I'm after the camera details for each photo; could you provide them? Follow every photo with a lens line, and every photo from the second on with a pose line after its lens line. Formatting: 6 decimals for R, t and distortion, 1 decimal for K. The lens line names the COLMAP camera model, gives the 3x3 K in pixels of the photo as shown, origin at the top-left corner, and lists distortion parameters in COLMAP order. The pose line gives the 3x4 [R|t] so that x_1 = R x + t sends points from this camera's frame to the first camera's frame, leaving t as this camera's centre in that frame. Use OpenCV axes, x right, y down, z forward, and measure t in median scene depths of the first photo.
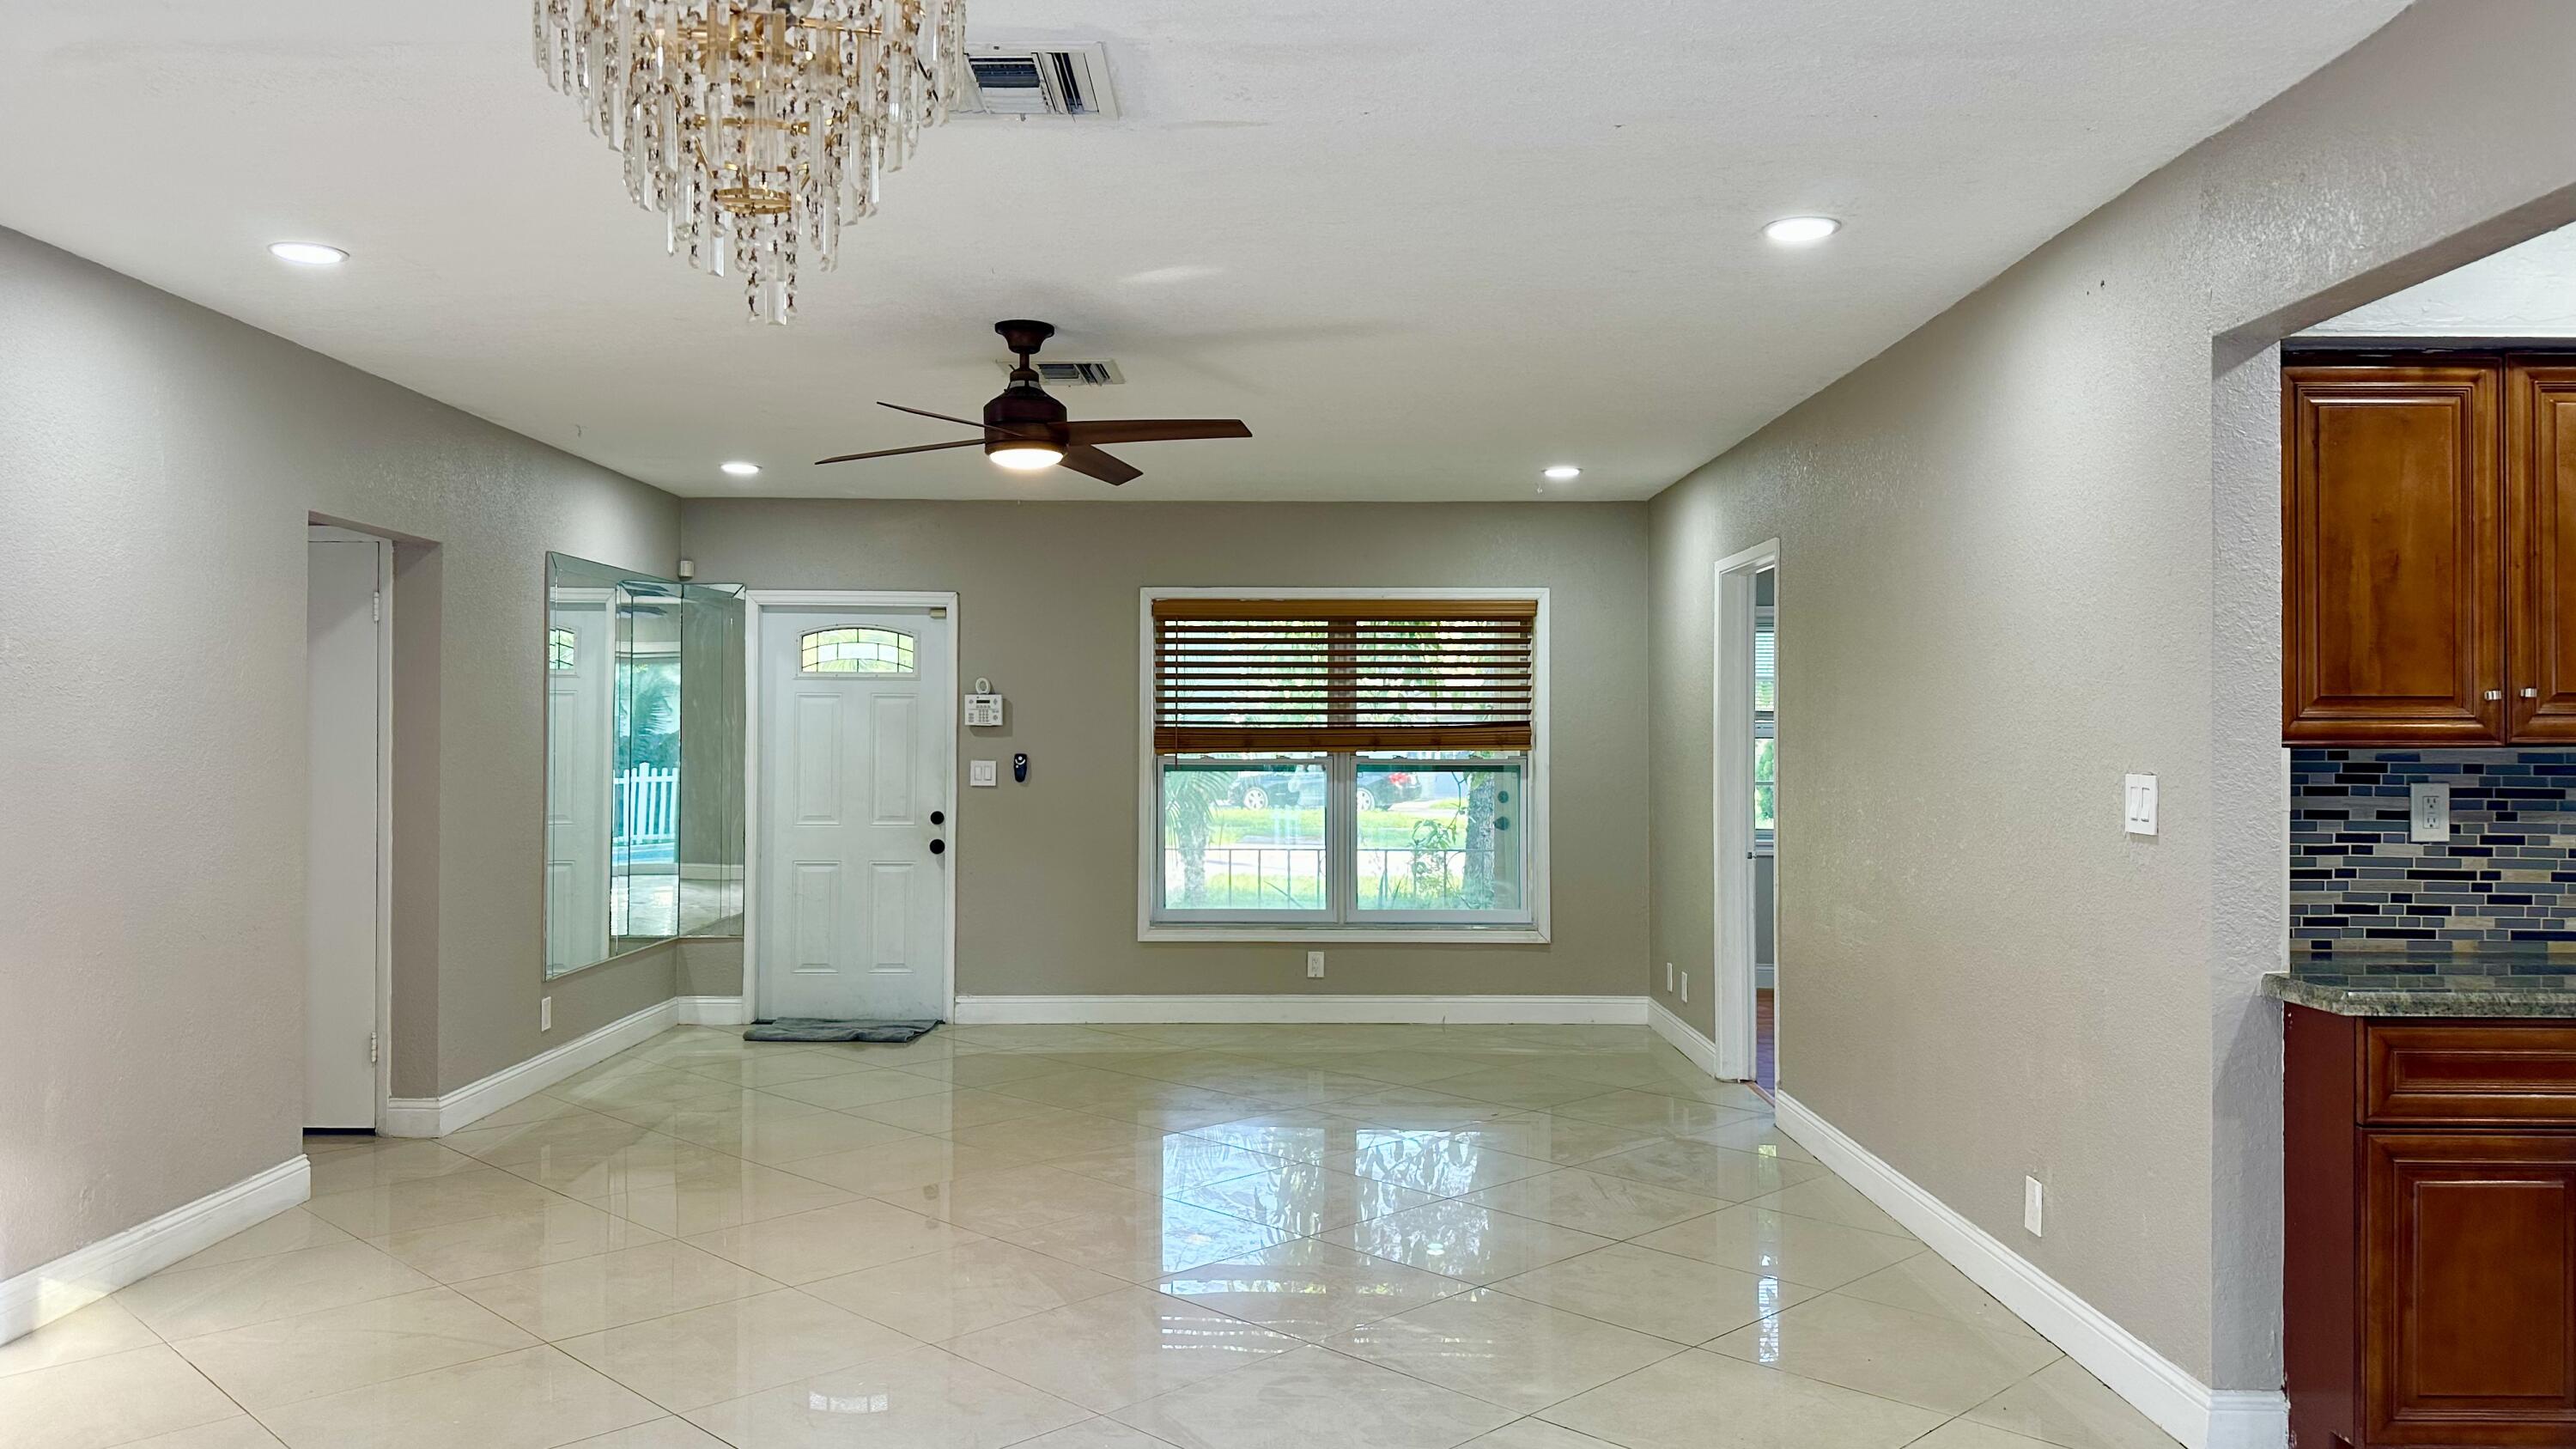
lens RADIAL K [[1769.8, 0, 1288.0], [0, 1769.8, 724.5], [0, 0, 1]] dist [0.005196, -0.001492]
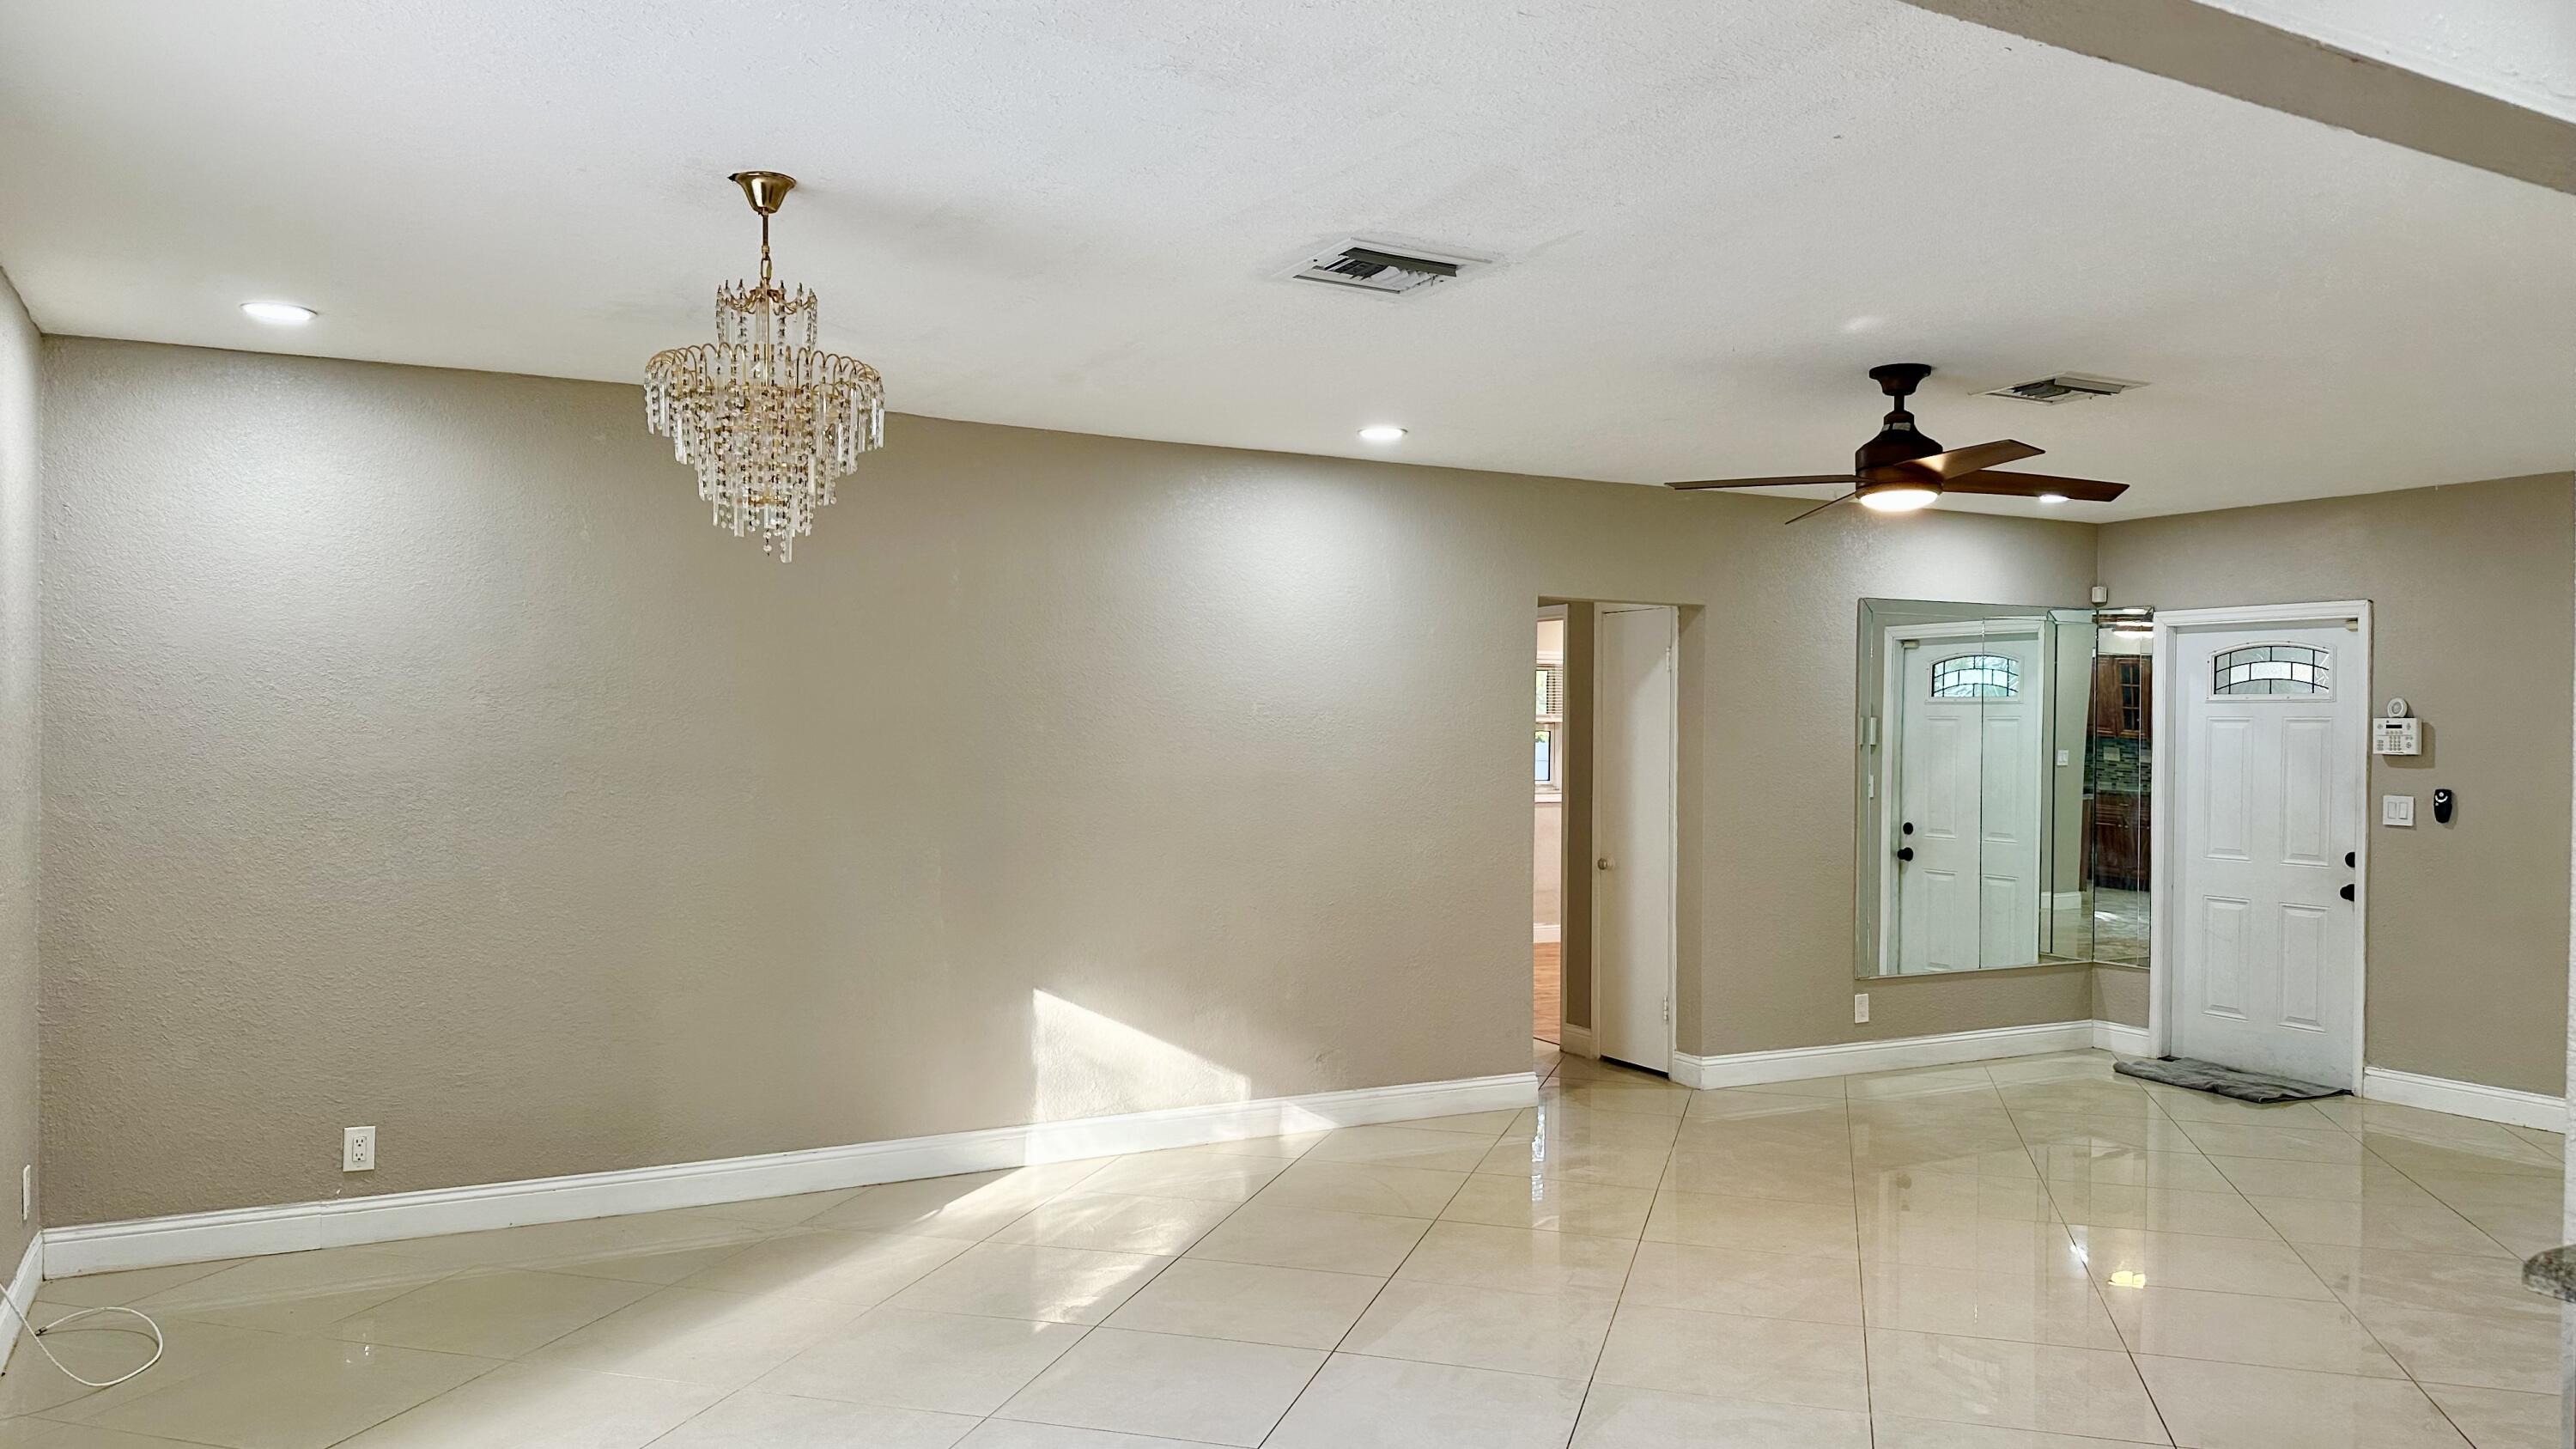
lens RADIAL K [[1769.8, 0, 1288.0], [0, 1769.8, 724.5], [0, 0, 1]] dist [0.005196, -0.001492]
pose [[0.459818, -0.003317, -0.888007, 0.342256], [0.000168, 0.999993, -0.003648, -0.010931], [0.888013, 0.001528, 0.459815, 0.130883]]
